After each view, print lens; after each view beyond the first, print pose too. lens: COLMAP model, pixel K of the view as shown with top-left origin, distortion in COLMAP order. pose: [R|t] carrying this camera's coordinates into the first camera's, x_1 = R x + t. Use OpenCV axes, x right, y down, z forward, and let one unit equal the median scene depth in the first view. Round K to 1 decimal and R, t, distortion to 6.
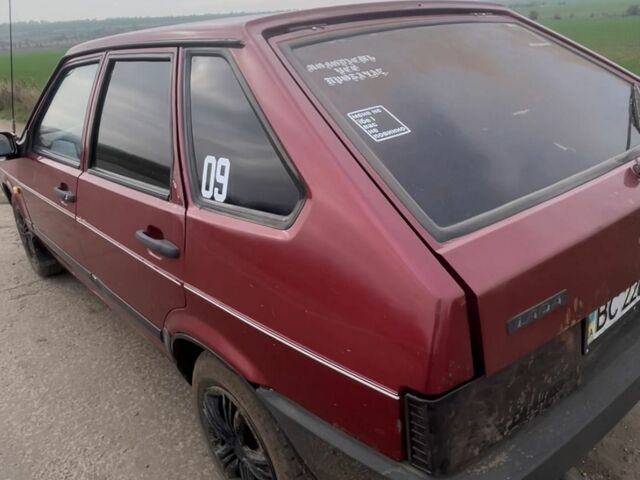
lens RADIAL K [[533.0, 0, 320.0], [0, 533.0, 240.0], [0, 0, 1]] dist [0.004687, -0.008360]
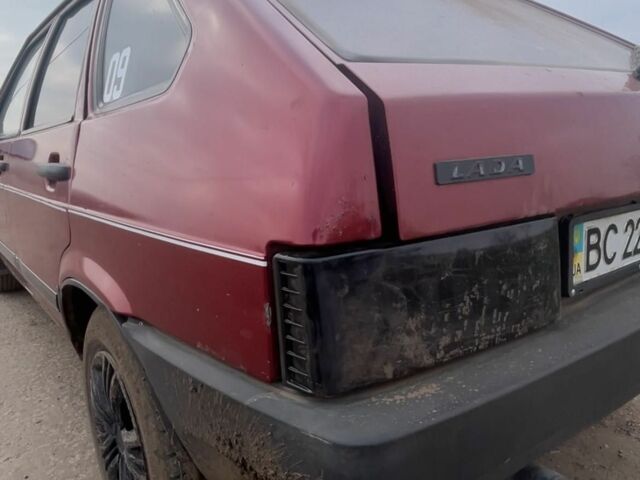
lens RADIAL K [[533.0, 0, 320.0], [0, 533.0, 240.0], [0, 0, 1]] dist [0.004687, -0.008360]
pose [[0.997828, 0.058899, -0.029492, 0.173681], [-0.062951, 0.984498, -0.163713, 0.277640], [0.019392, 0.165214, 0.986067, 0.264423]]
